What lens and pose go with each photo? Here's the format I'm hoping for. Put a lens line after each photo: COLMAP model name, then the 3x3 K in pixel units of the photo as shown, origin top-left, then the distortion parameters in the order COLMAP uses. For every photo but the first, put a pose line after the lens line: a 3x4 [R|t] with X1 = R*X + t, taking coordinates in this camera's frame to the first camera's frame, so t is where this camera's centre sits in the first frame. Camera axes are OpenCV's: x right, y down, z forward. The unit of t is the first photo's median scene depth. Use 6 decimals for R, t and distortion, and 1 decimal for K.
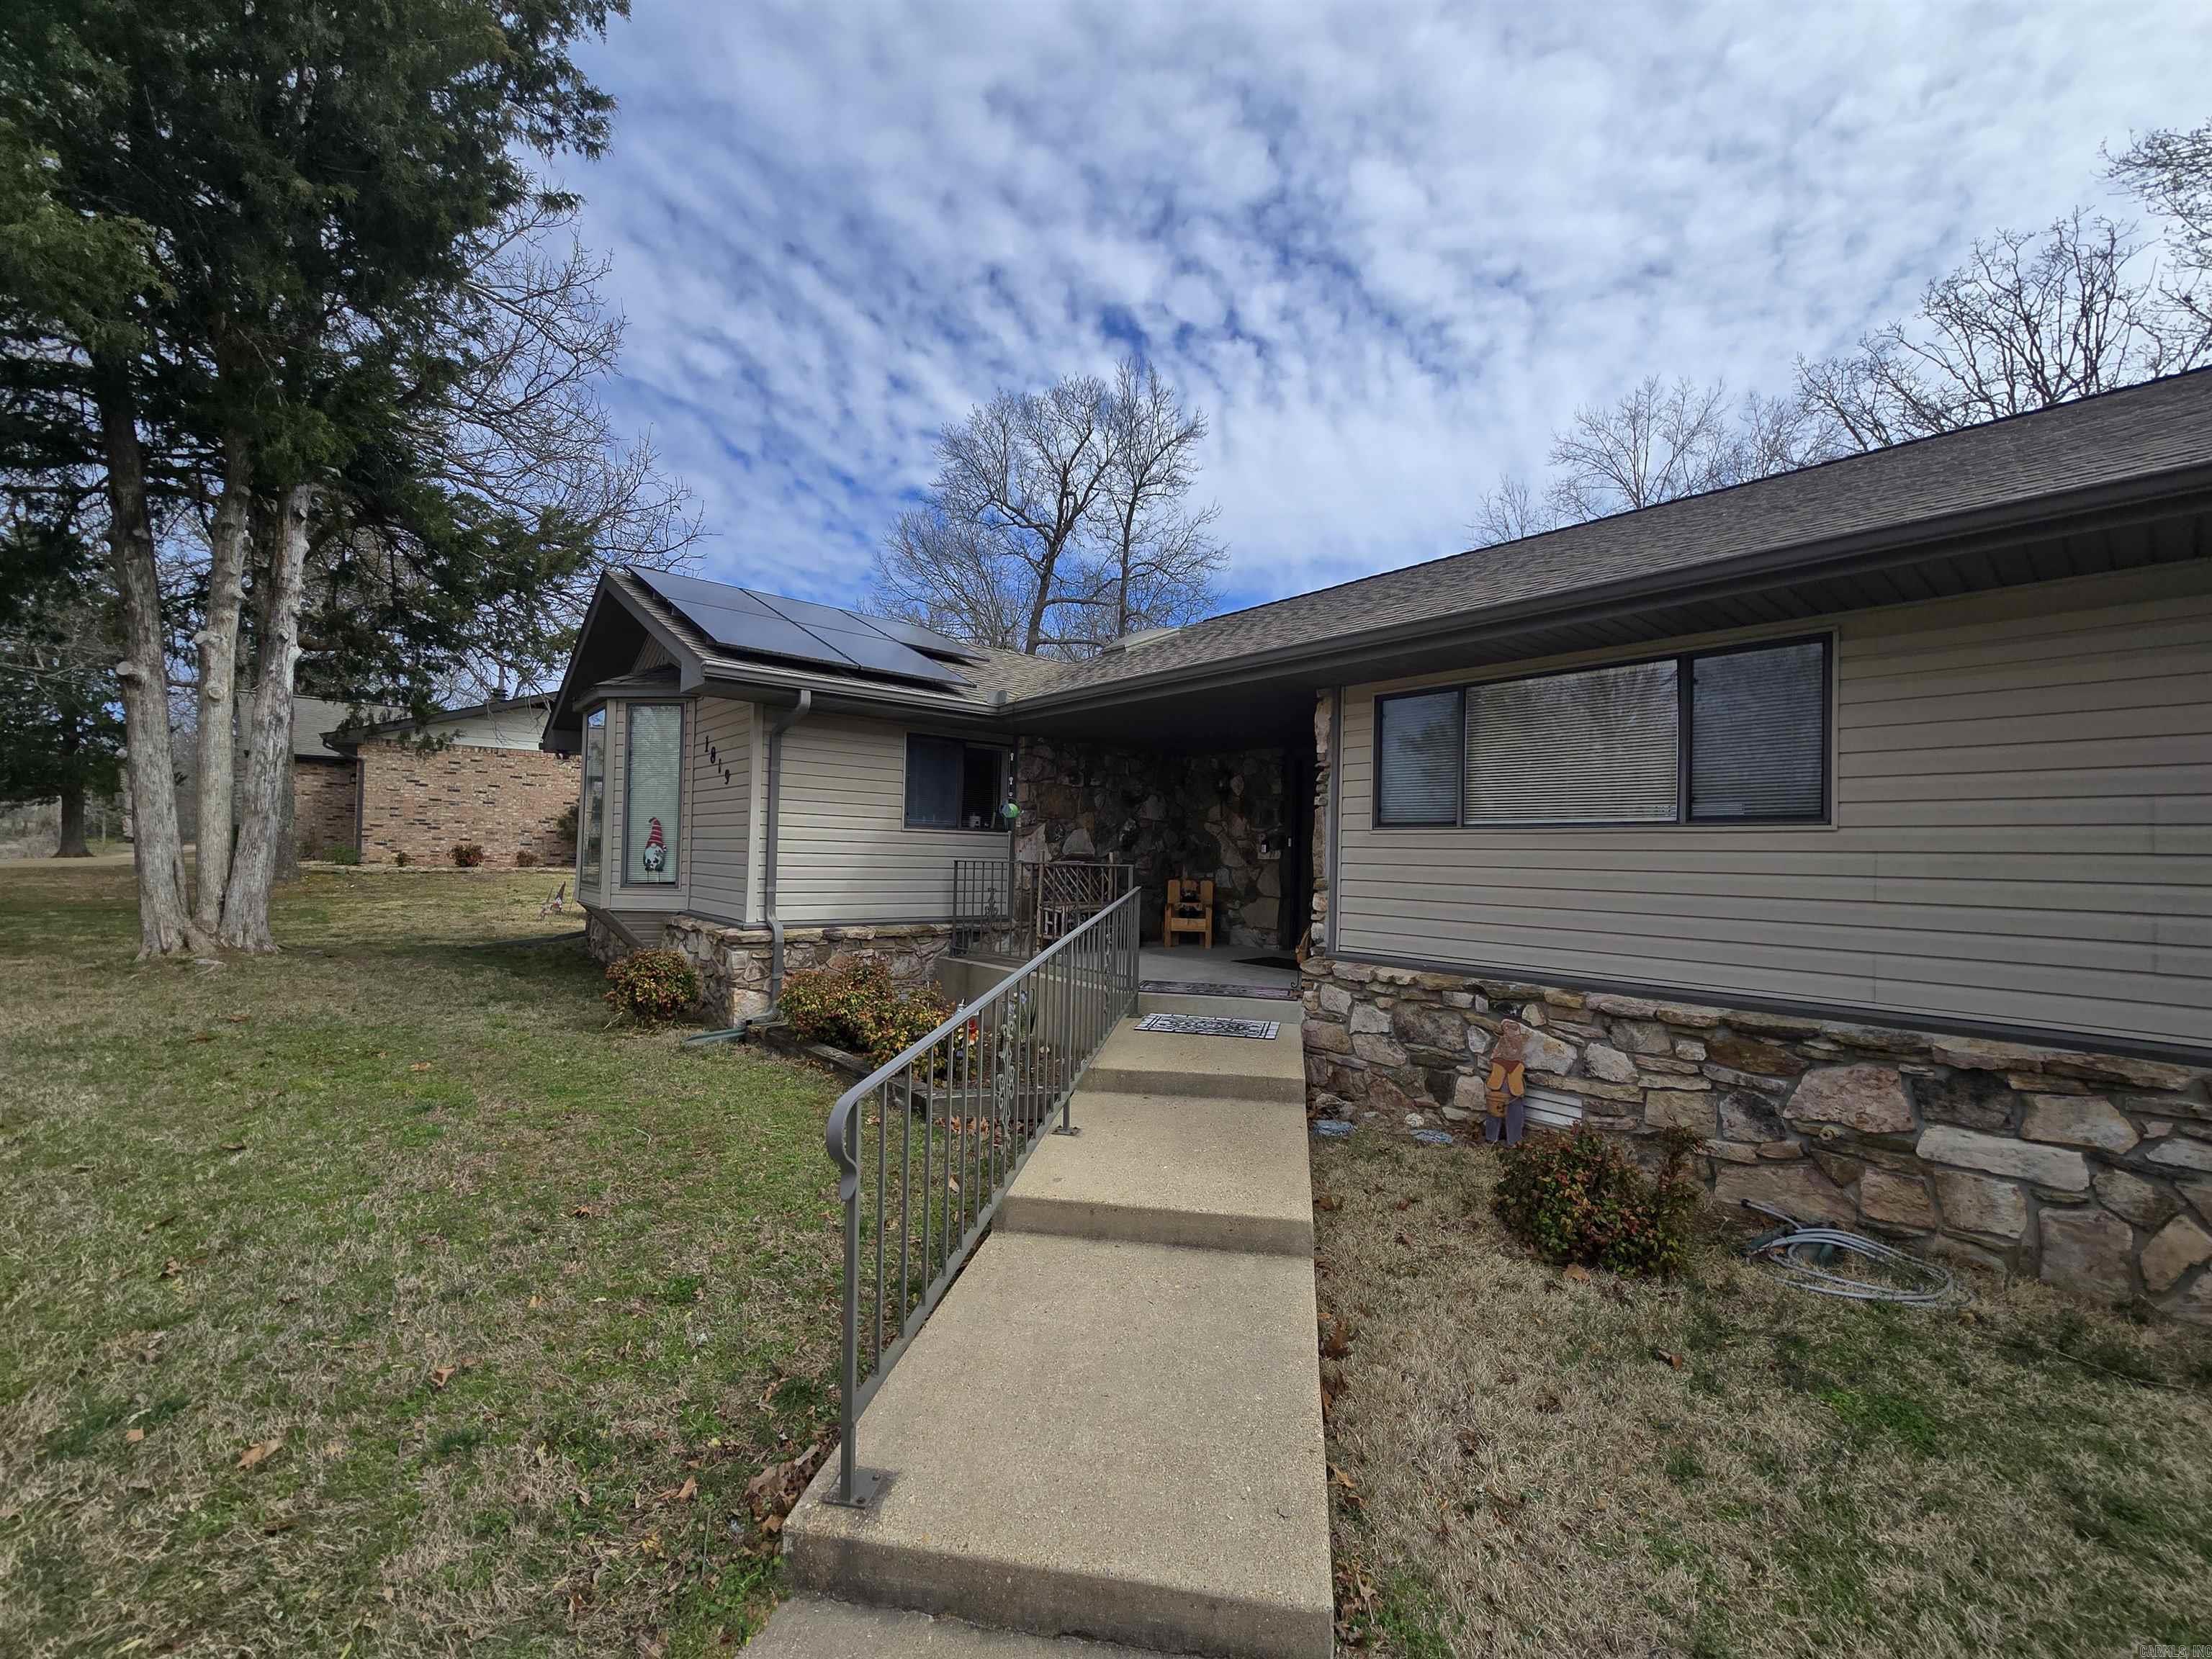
lens RADIAL K [[899.1, 0, 1103.2], [0, 899.1, 848.2], [0, 0, 1]] dist [-0.003600, -0.000174]
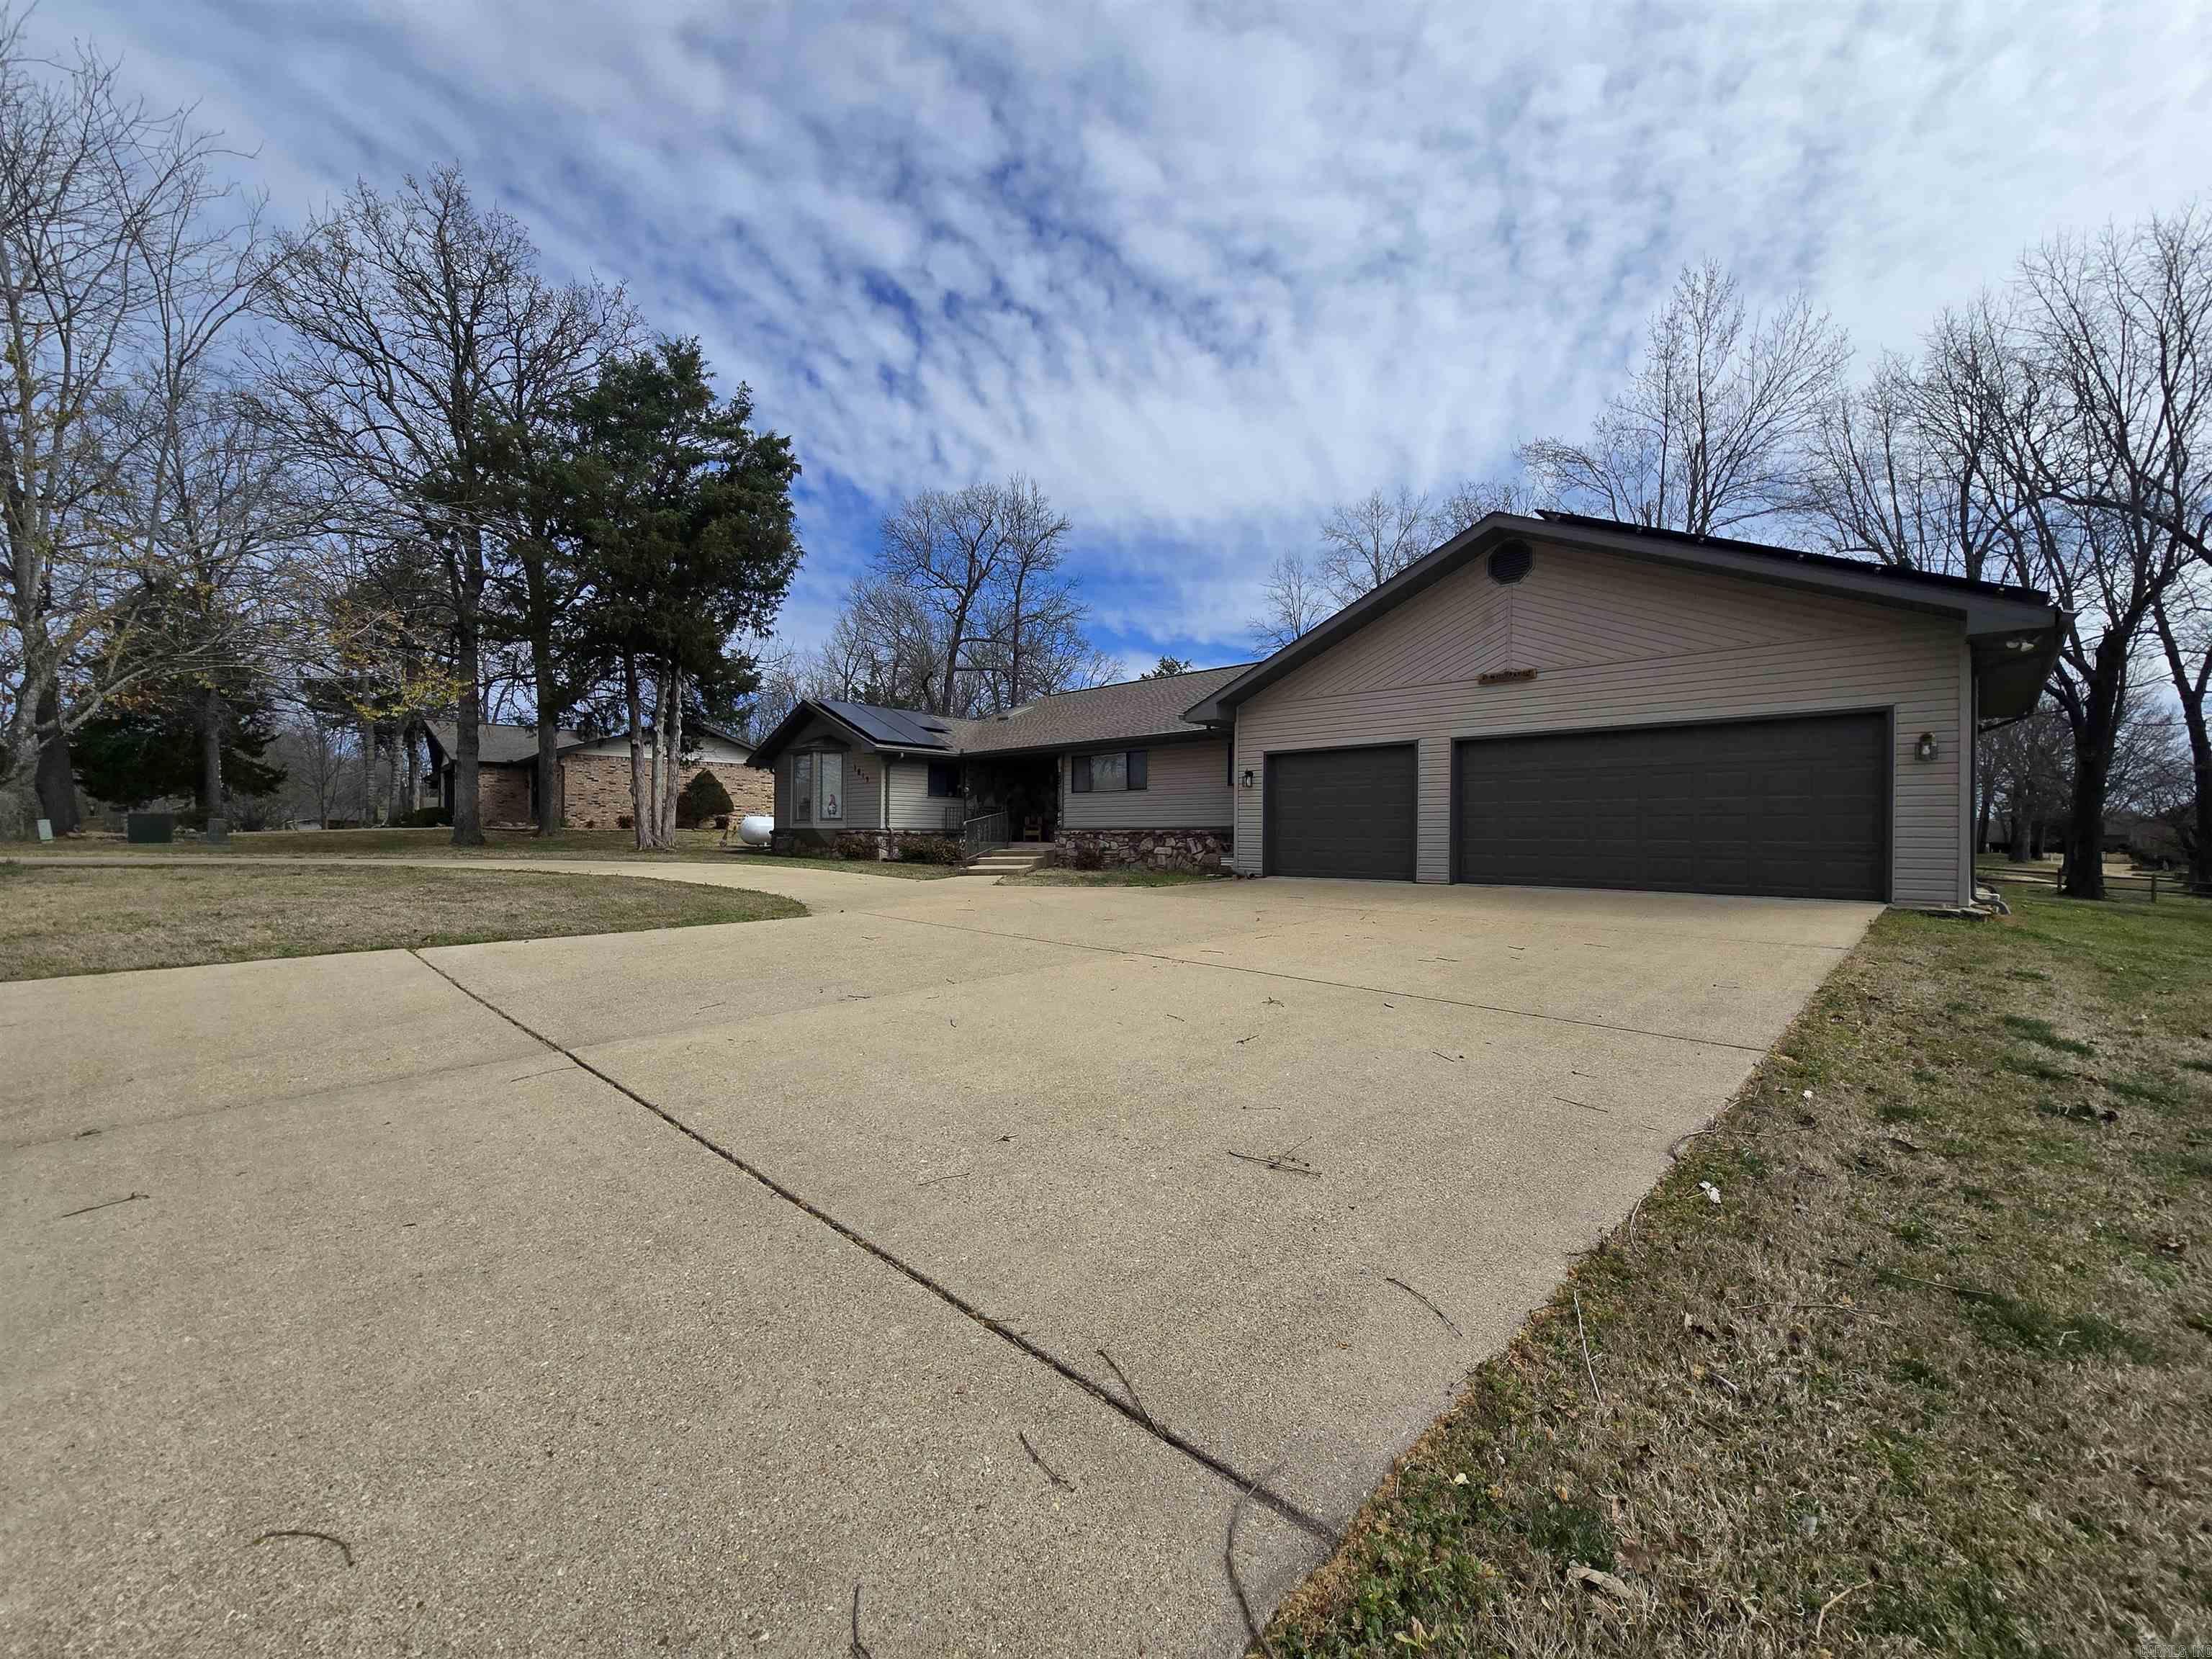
lens RADIAL K [[899.1, 0, 1103.2], [0, 899.1, 848.2], [0, 0, 1]] dist [-0.003600, -0.000174]
pose [[0.994671, -0.019297, 0.101279, 0.035928], [0.017171, 0.999614, 0.021820, 0.081982], [-0.101661, -0.019965, 0.994619, -1.767603]]
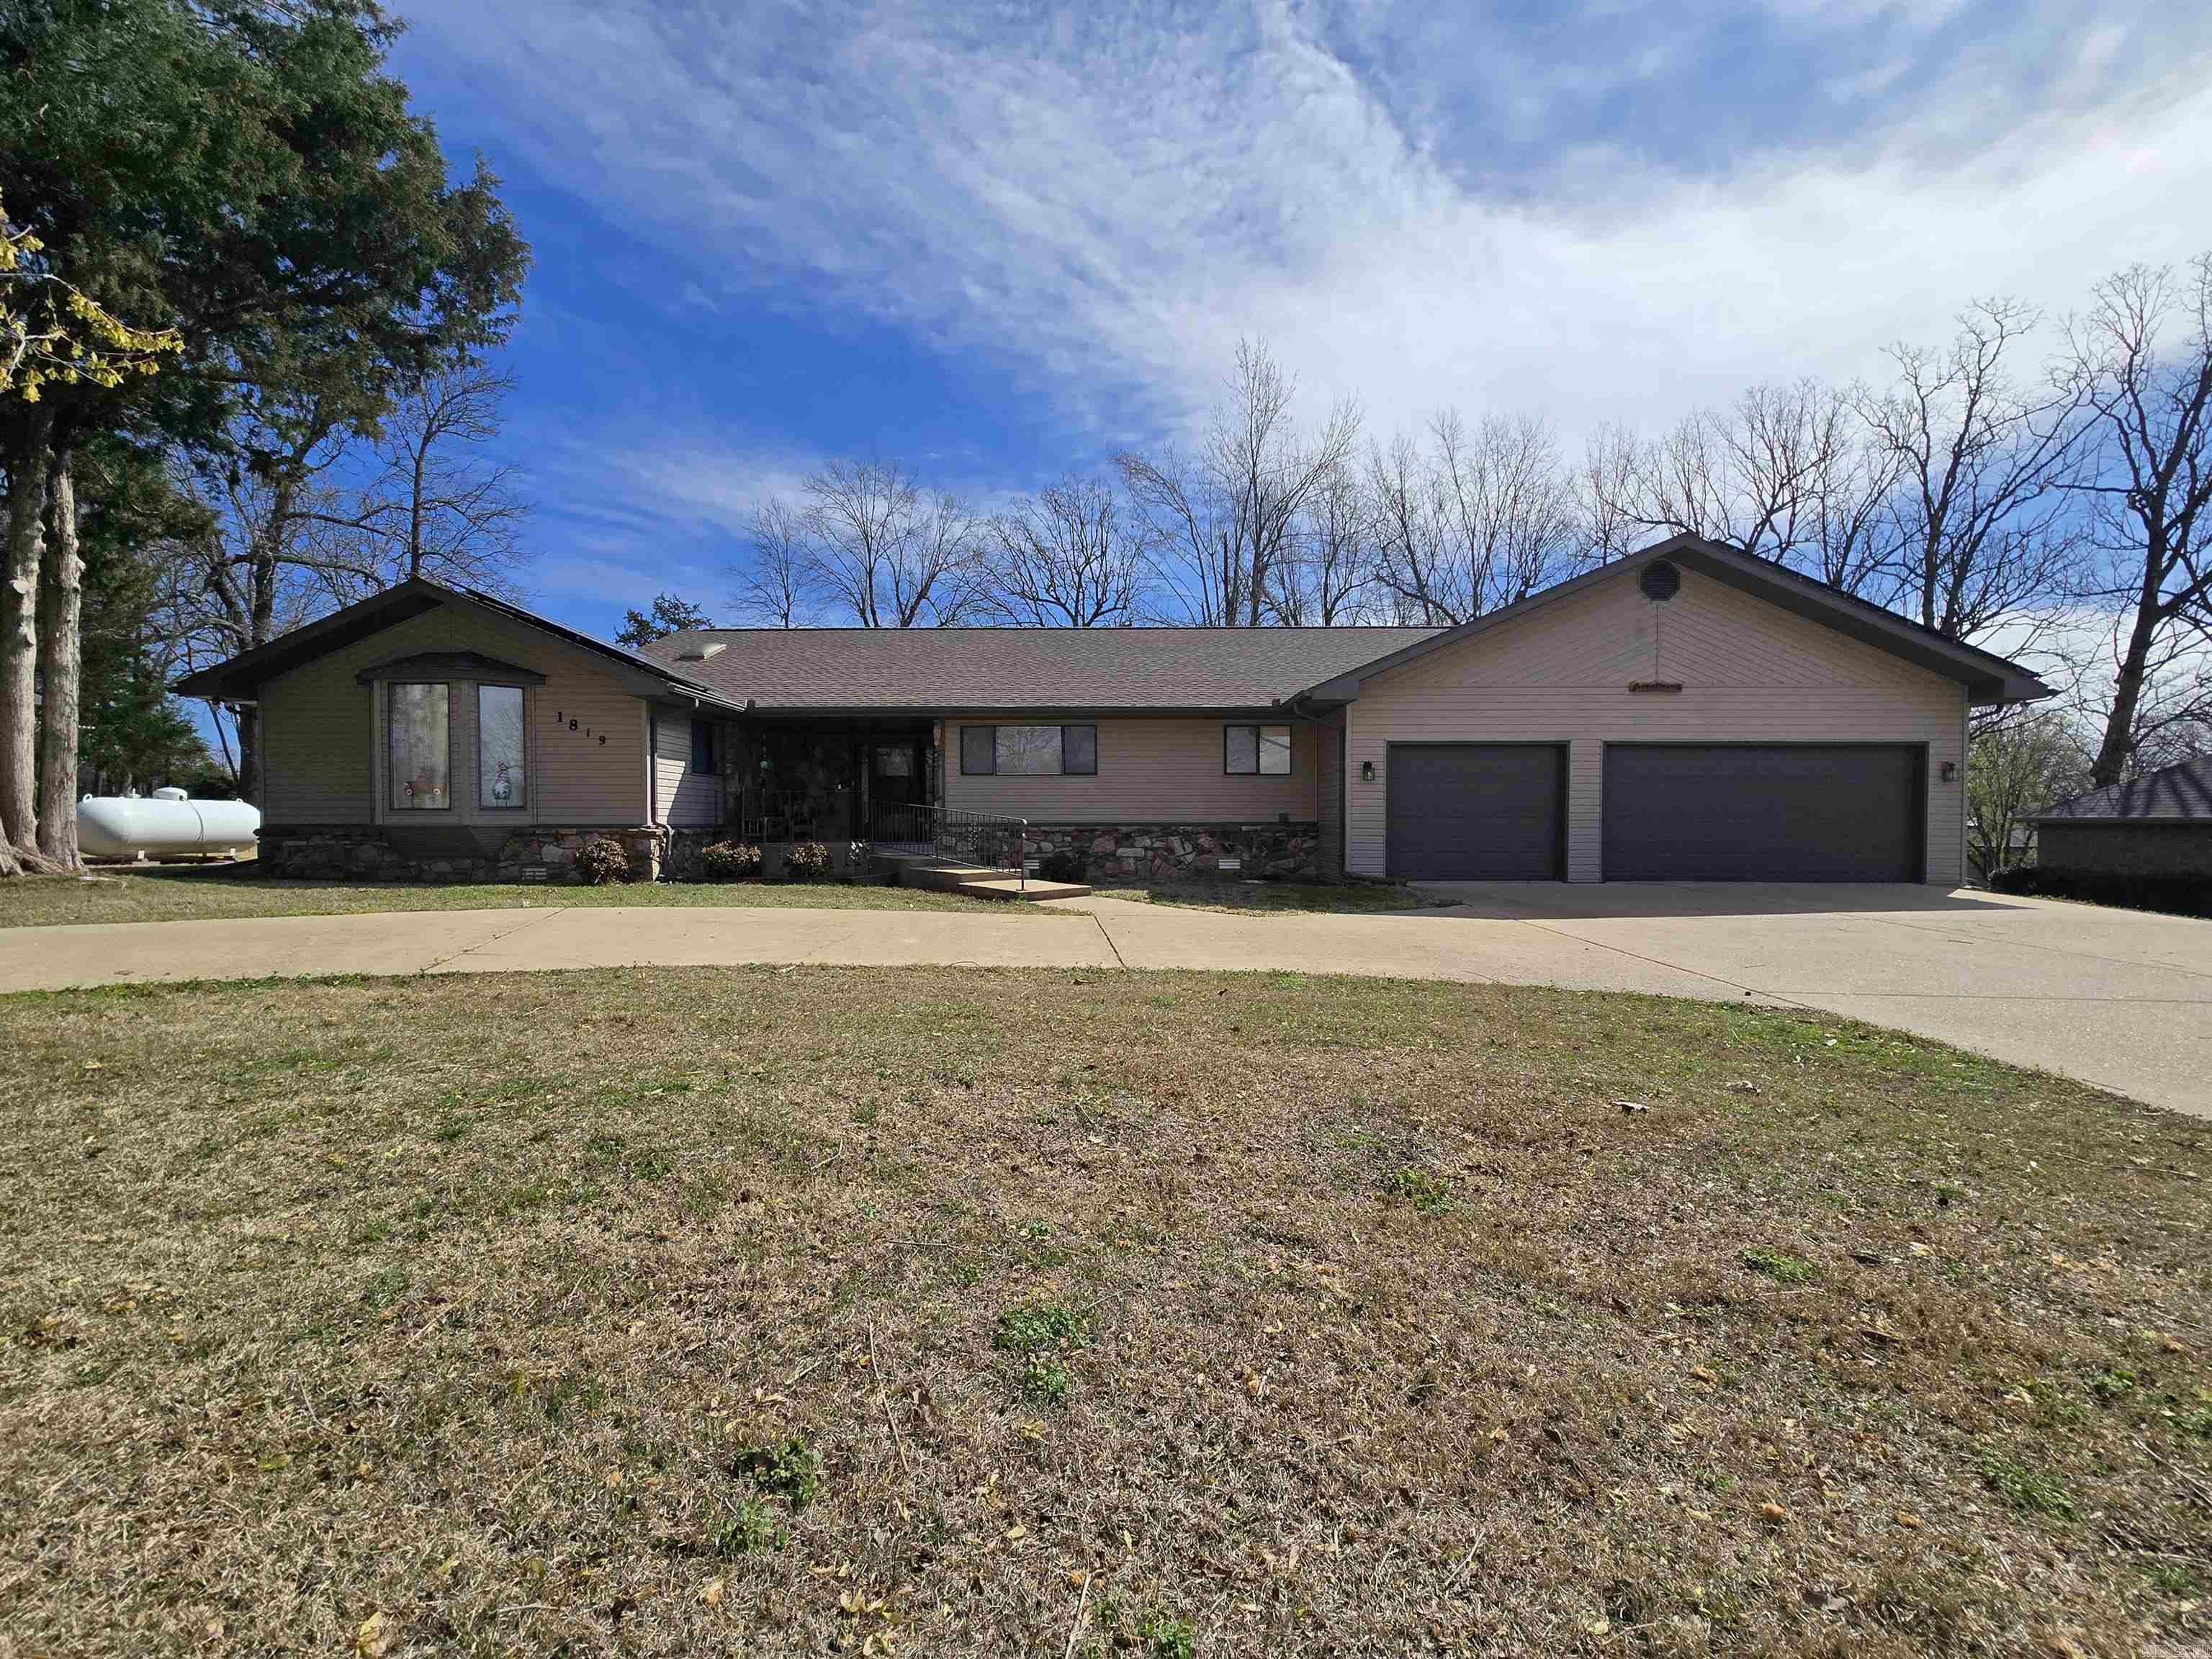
lens RADIAL K [[899.1, 0, 1103.2], [0, 899.1, 848.2], [0, 0, 1]] dist [-0.003600, -0.000174]
pose [[0.659036, -0.045906, 0.750709, -0.955813], [0.008602, 0.998530, 0.053508, 0.035657], [-0.752062, -0.028807, 0.658462, -0.718296]]
